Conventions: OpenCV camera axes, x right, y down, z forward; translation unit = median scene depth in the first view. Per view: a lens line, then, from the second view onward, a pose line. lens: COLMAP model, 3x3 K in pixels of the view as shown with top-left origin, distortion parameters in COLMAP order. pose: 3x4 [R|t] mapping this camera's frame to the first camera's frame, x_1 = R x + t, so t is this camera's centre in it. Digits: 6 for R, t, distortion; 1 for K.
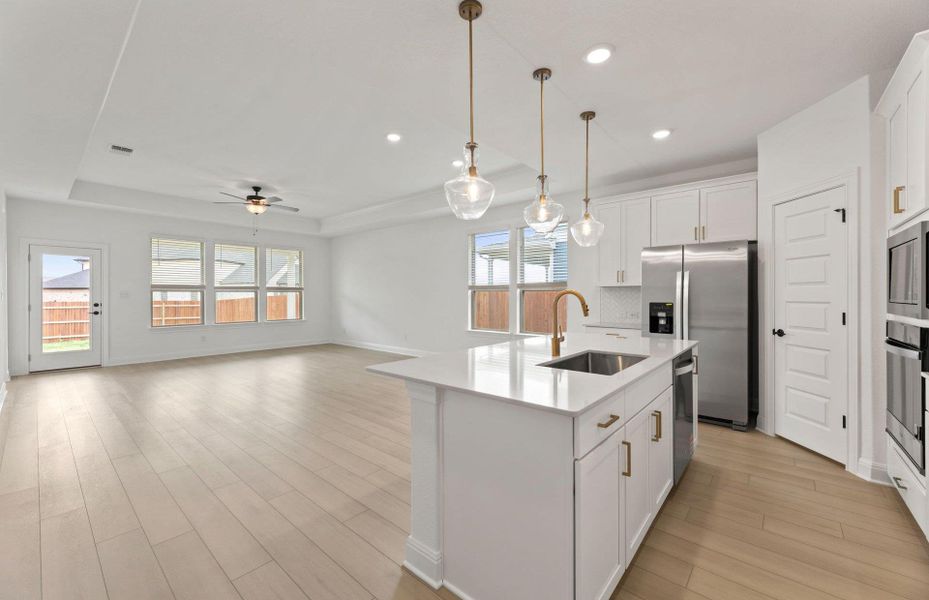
lens RADIAL K [[371.2, 0, 464.5], [0, 371.2, 300.0], [0, 0, 1]] dist [0.000005, 0.000121]
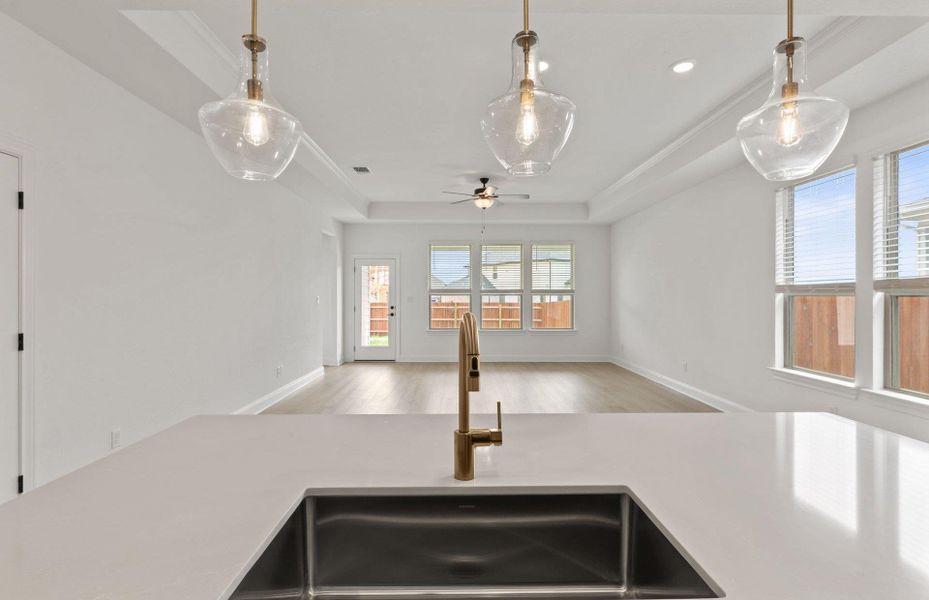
lens RADIAL K [[457.1, 0, 462.3], [0, 457.1, 297.7], [0, 0, 1]] dist [0.000625, 0.000105]
pose [[0.660129, 0.003590, -0.751143, 0.299010], [-0.012327, 0.999906, -0.006054, -0.015934], [0.751051, 0.013256, 0.660111, 0.320987]]
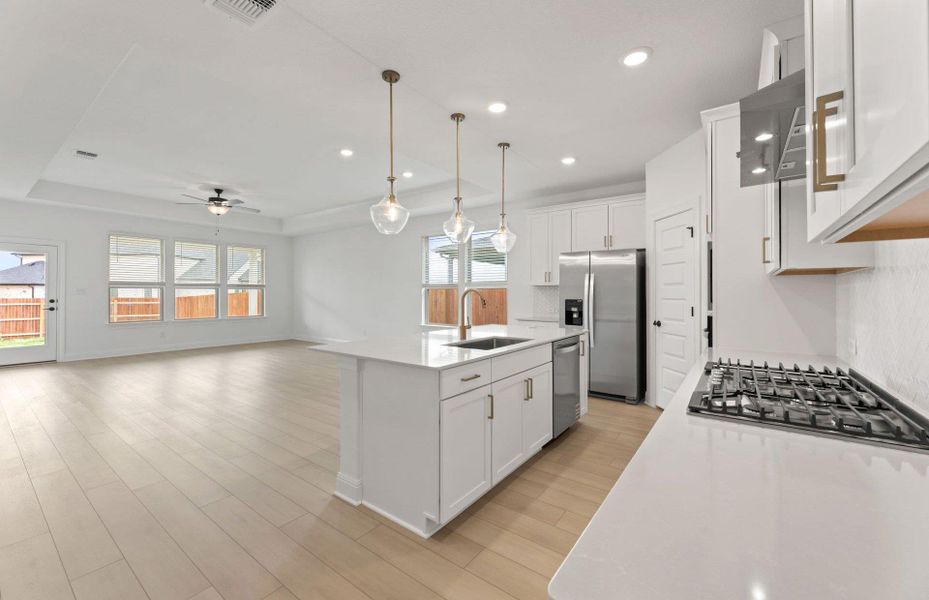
lens RADIAL K [[374.7, 0, 463.4], [0, 374.7, 295.2], [0, 0, 1]] dist [0.000325, -0.000254]
pose [[0.997359, 0.003275, 0.072551, 0.073156], [-0.002703, 0.999964, -0.007991, 0.003270], [-0.072574, 0.007774, 0.997333, -0.140403]]
